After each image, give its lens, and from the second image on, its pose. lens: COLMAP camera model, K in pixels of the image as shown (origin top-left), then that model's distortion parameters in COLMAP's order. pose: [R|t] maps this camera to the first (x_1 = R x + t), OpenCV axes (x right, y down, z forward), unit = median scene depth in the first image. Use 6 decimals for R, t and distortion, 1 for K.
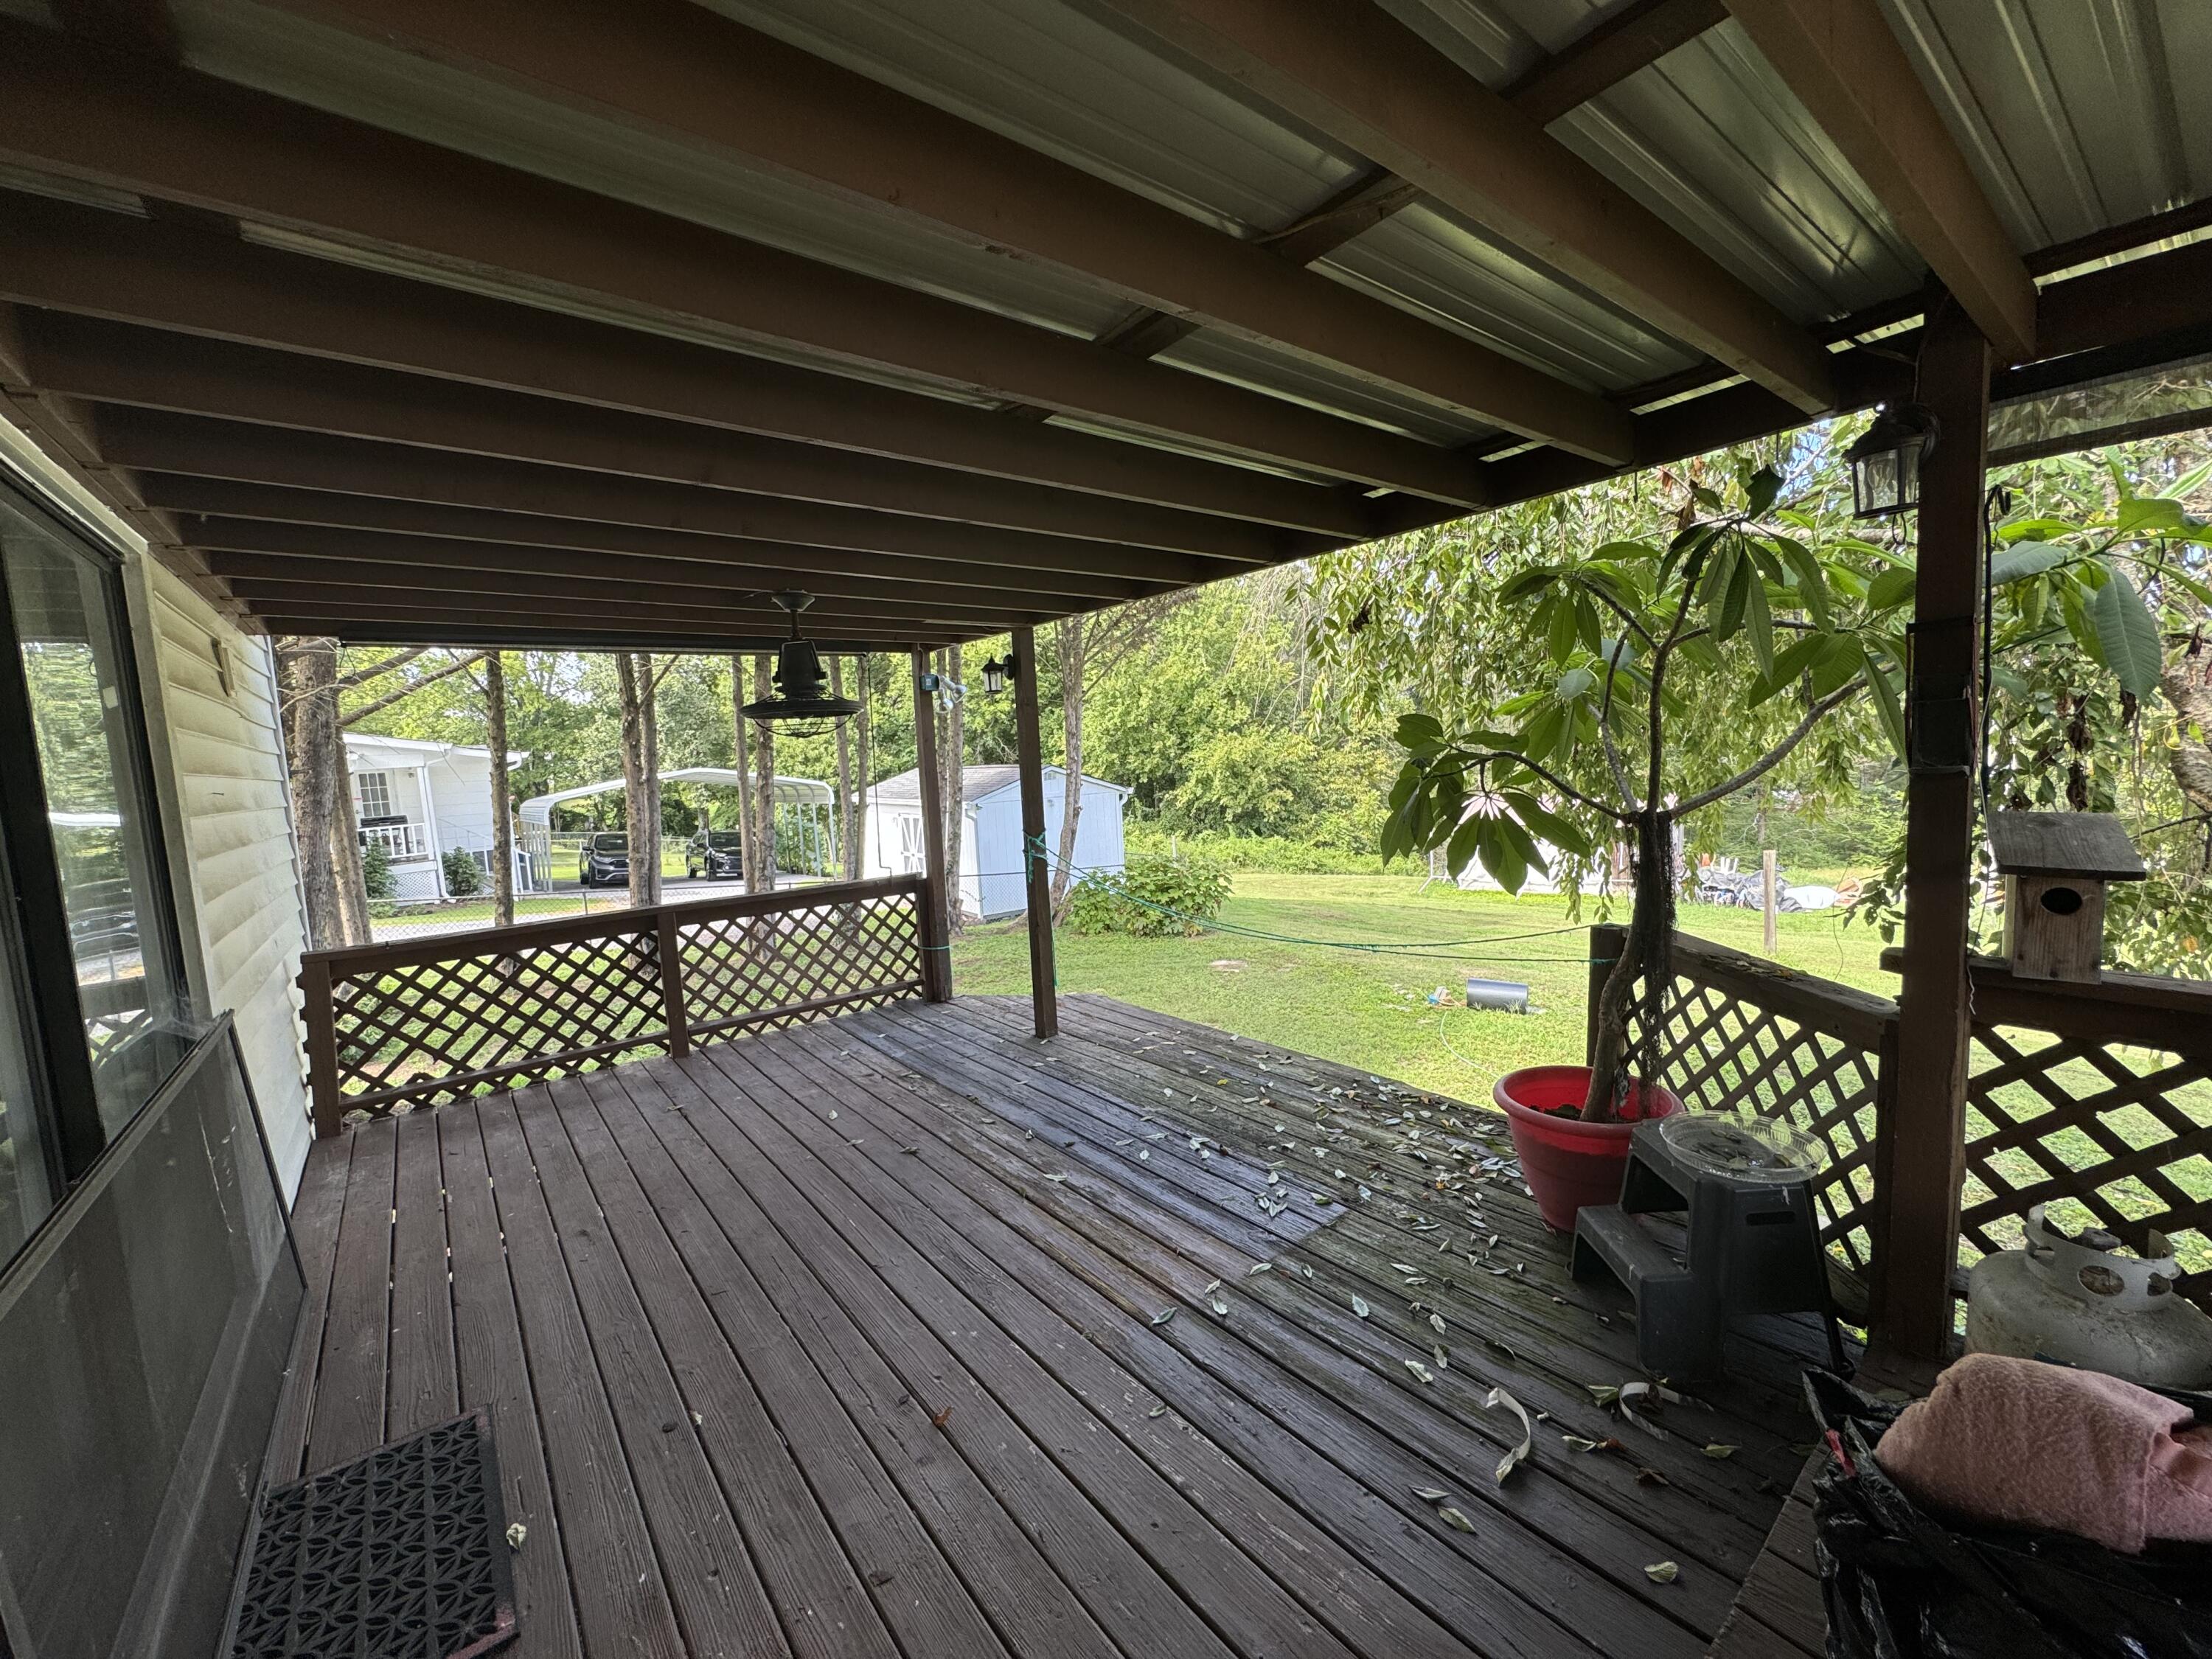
lens RADIAL K [[880.6, 0, 1105.8], [0, 880.6, 826.3], [0, 0, 1]] dist [-0.006353, 0.002159]
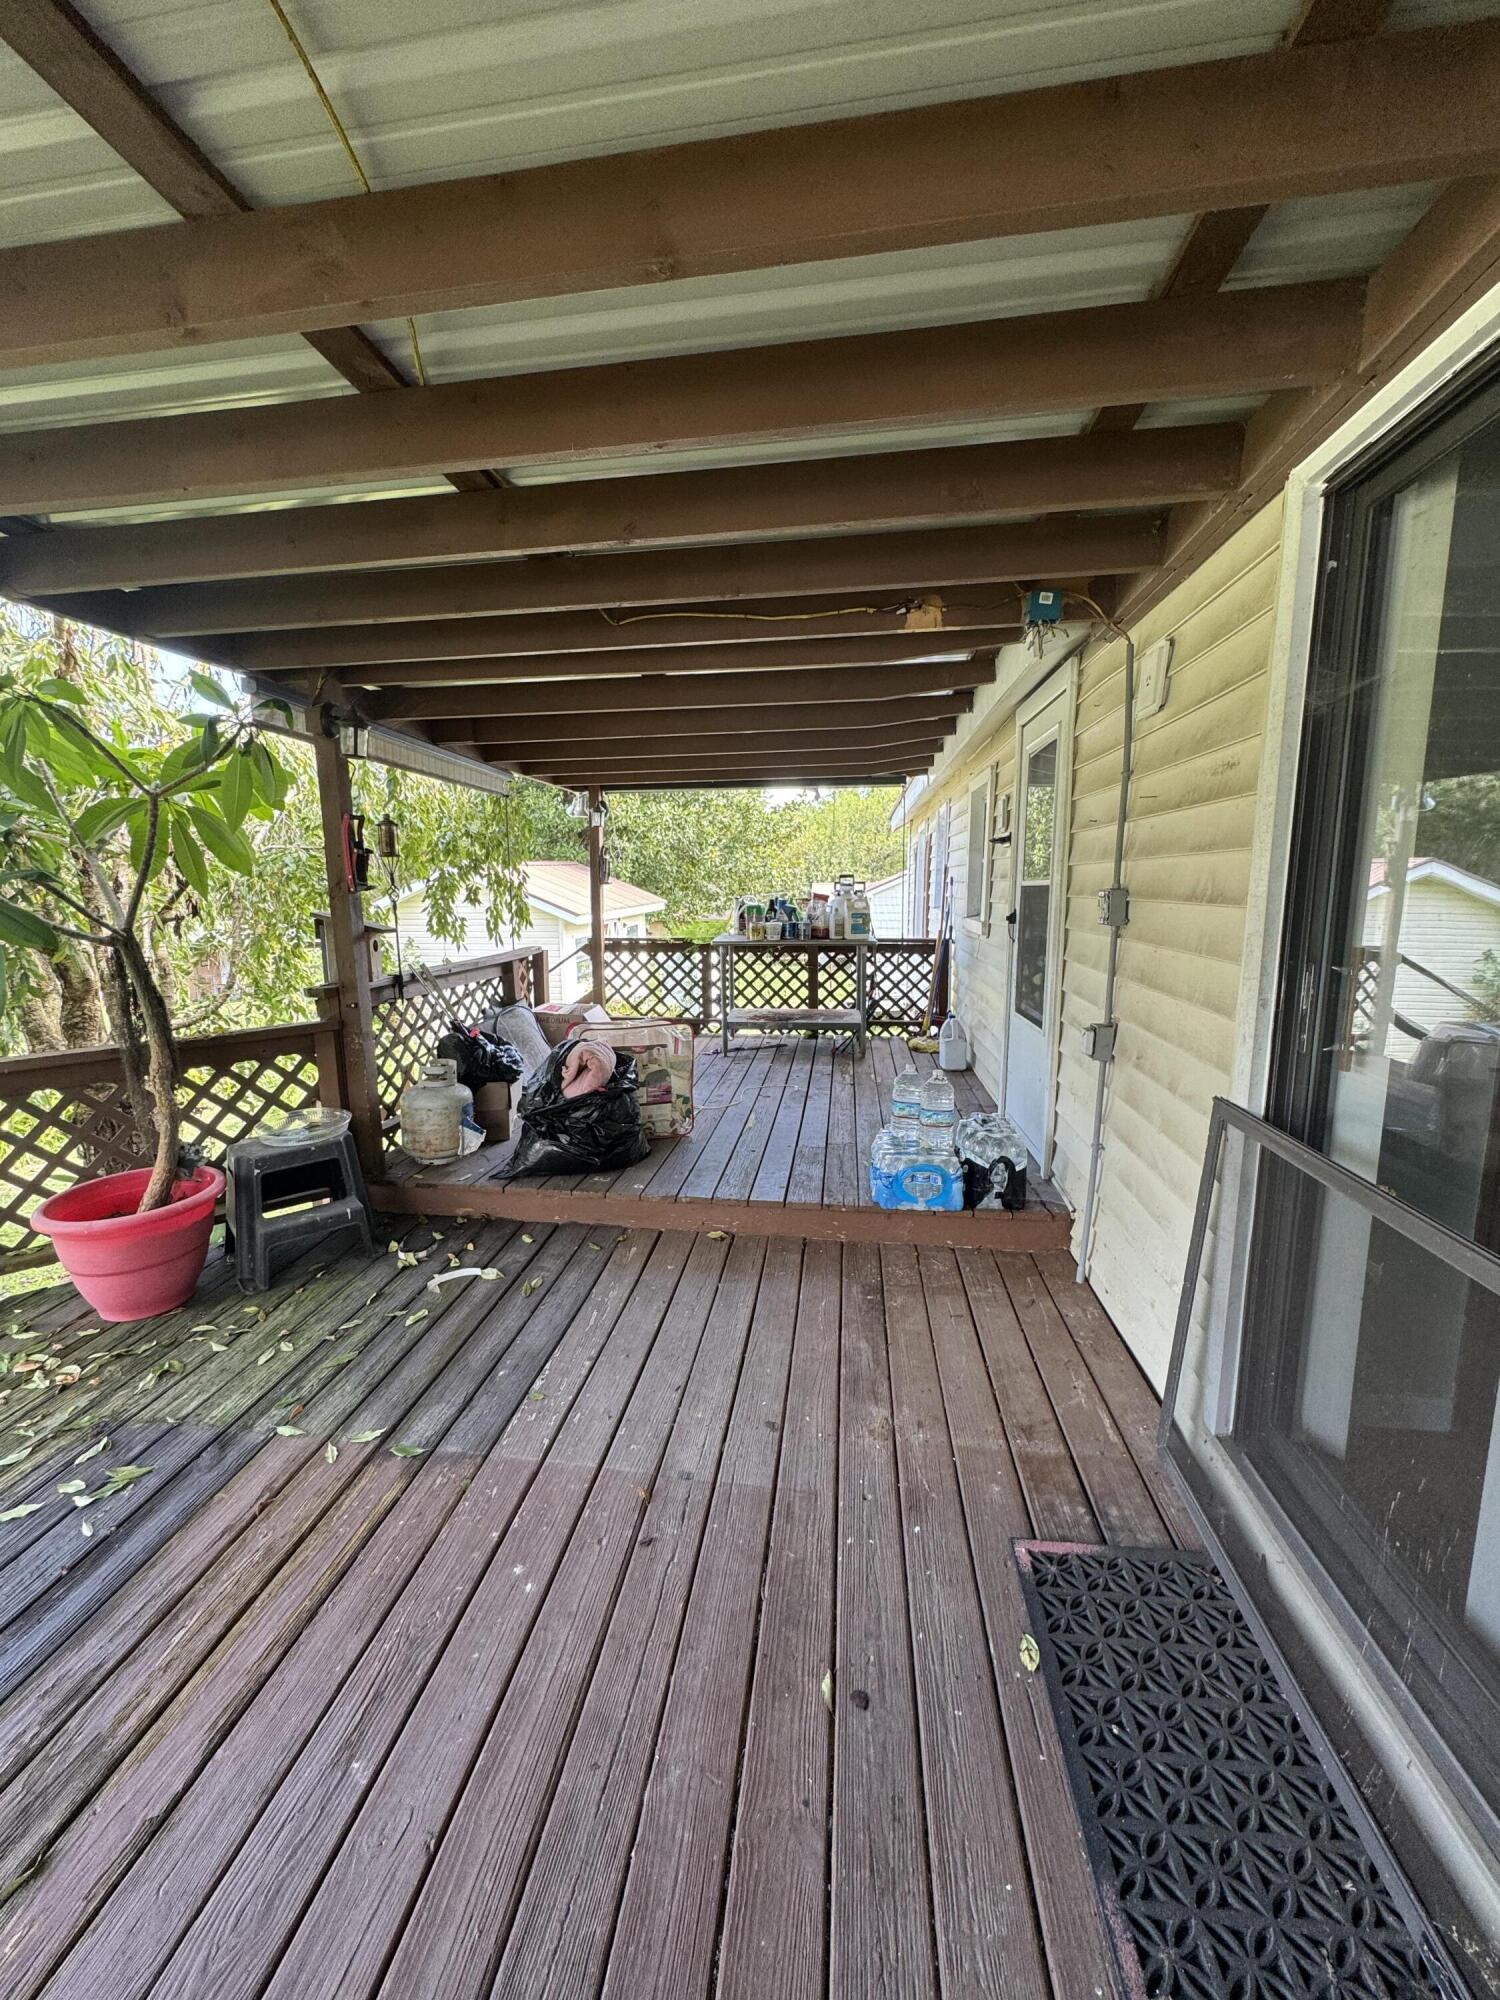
lens RADIAL K [[796.2, 0, 753.5], [0, 796.2, 1000.5], [0, 0, 1]] dist [-0.006353, 0.002159]
pose [[-0.705679, -0.047248, 0.706955, -0.514695], [0.106226, 0.979442, 0.171493, -0.011421], [-0.700524, 0.196116, -0.686152, 0.823496]]
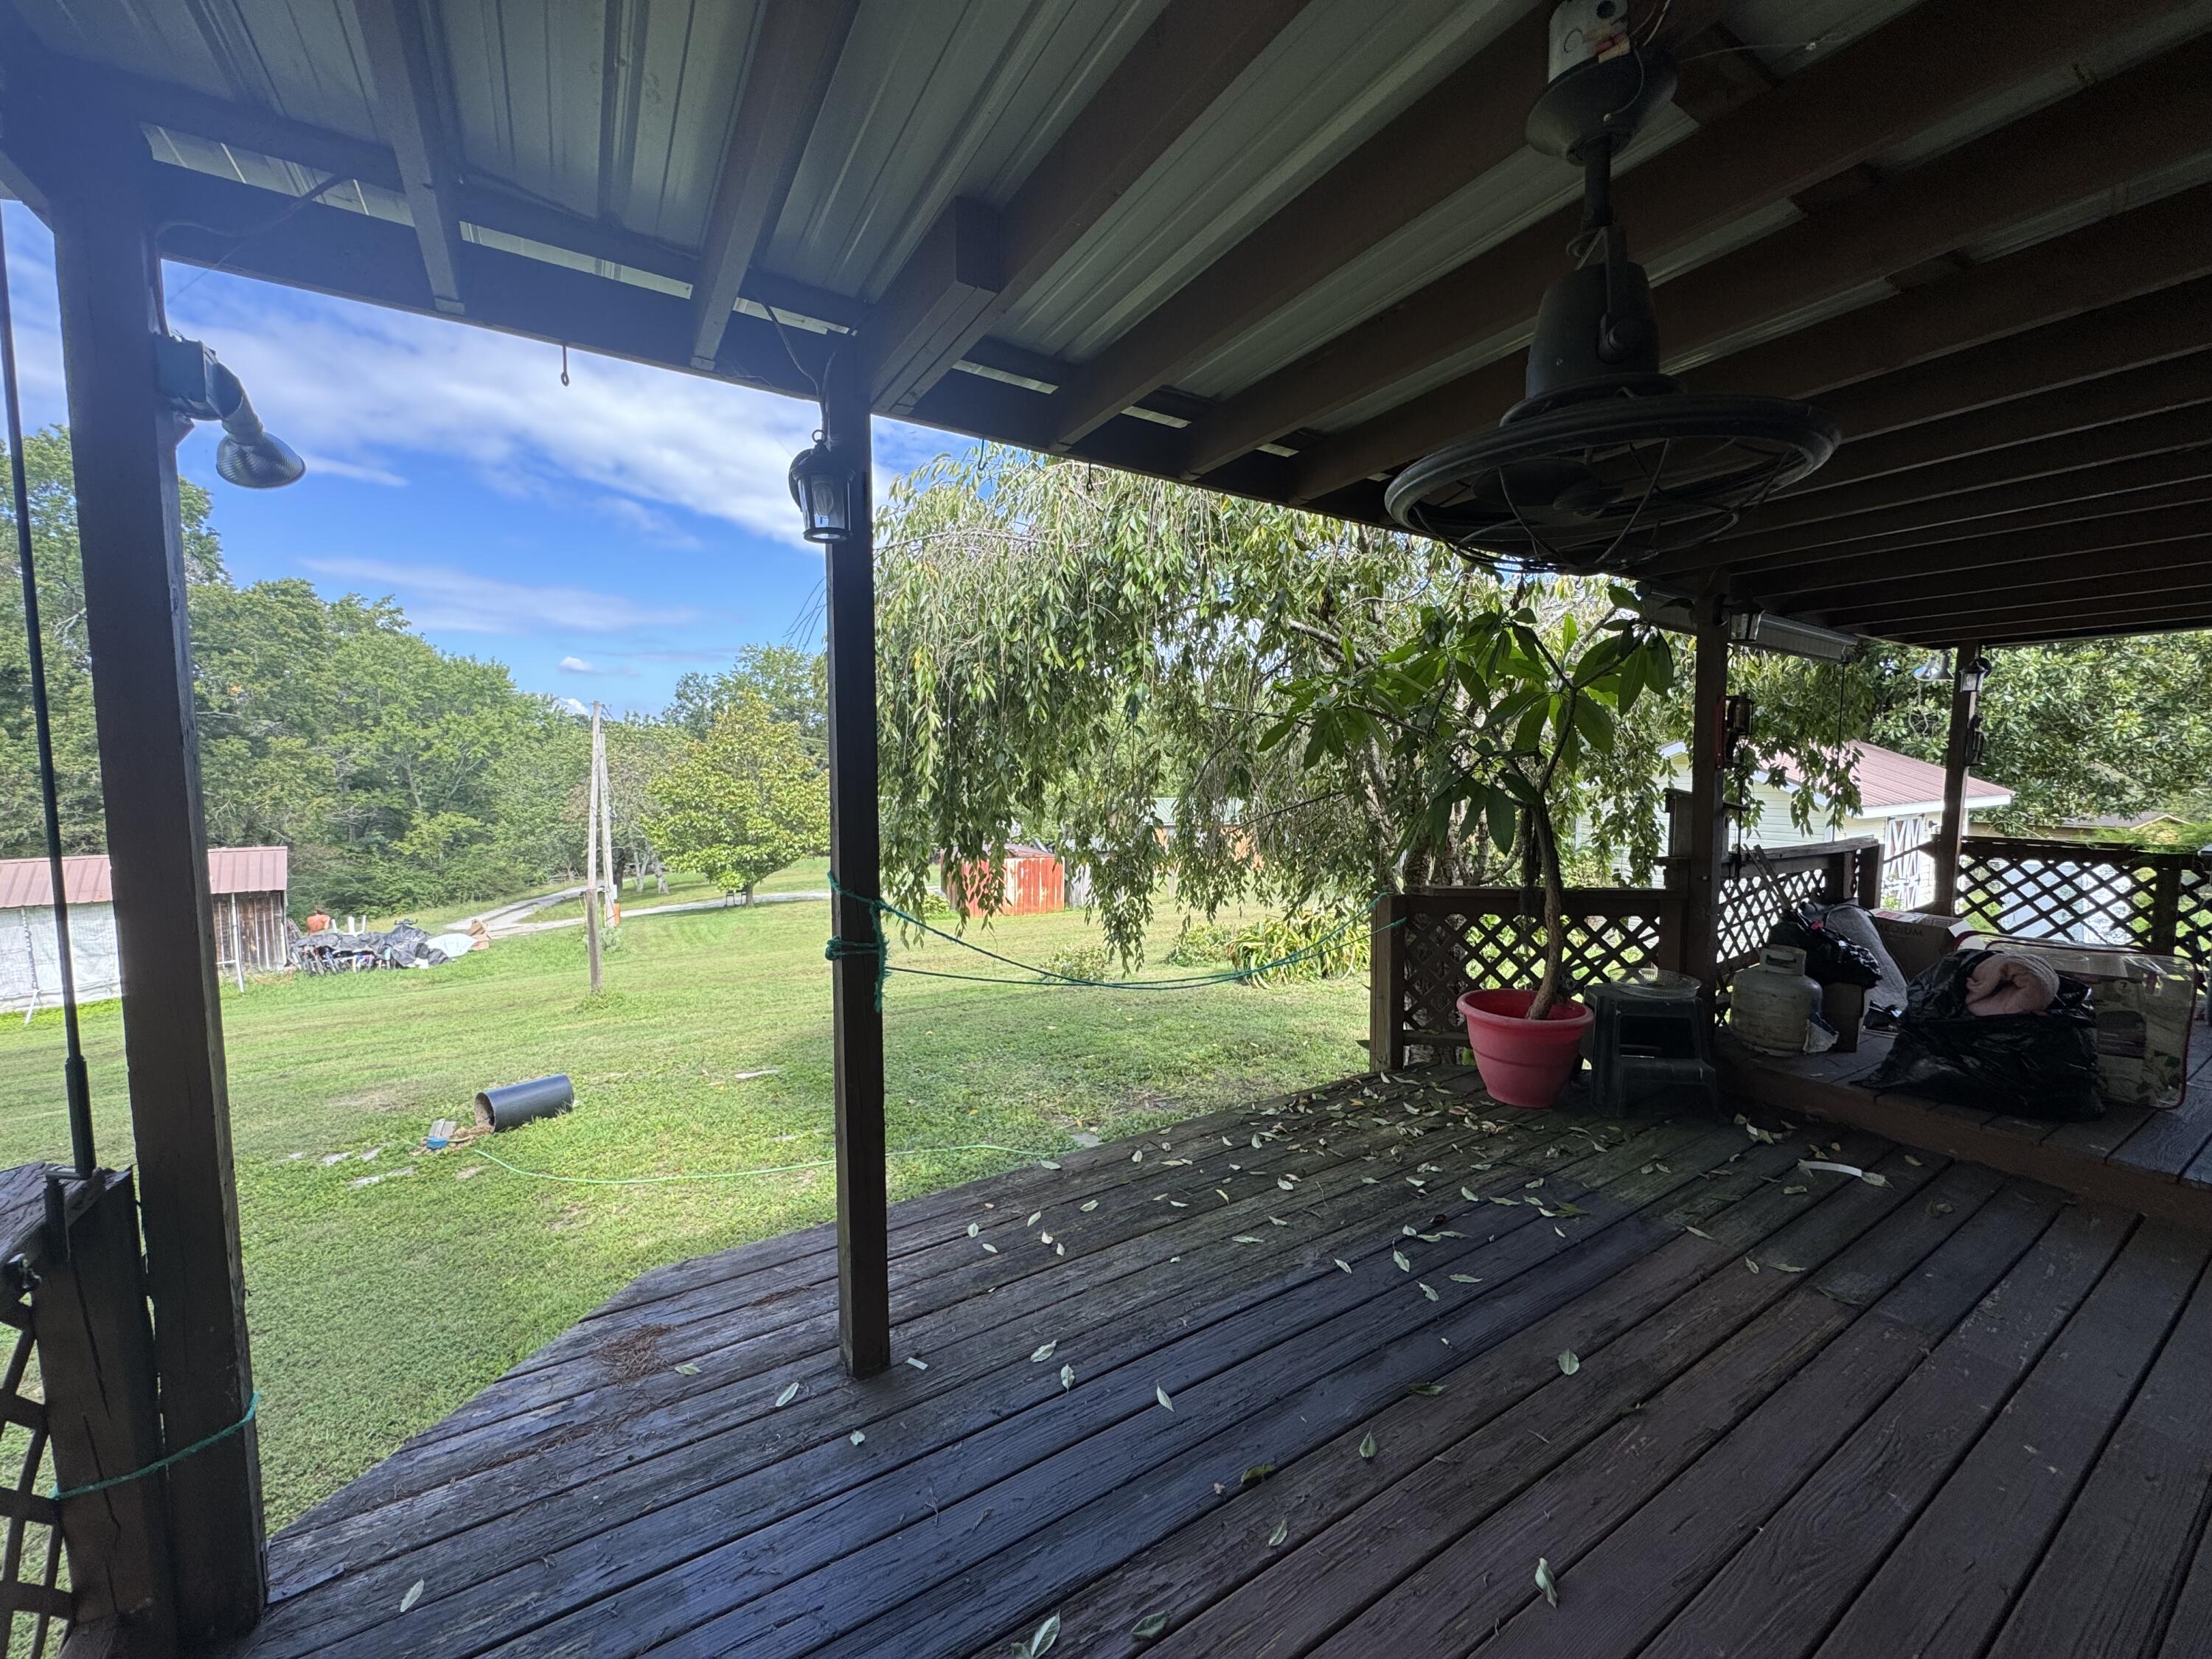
lens RADIAL K [[880.6, 0, 1105.8], [0, 880.6, 826.3], [0, 0, 1]] dist [-0.006353, 0.002159]
pose [[0.100887, -0.018492, 0.994726, -0.658640], [0.079605, 0.996772, 0.010457, -0.027474], [-0.991708, 0.078131, 0.102034, 1.122274]]
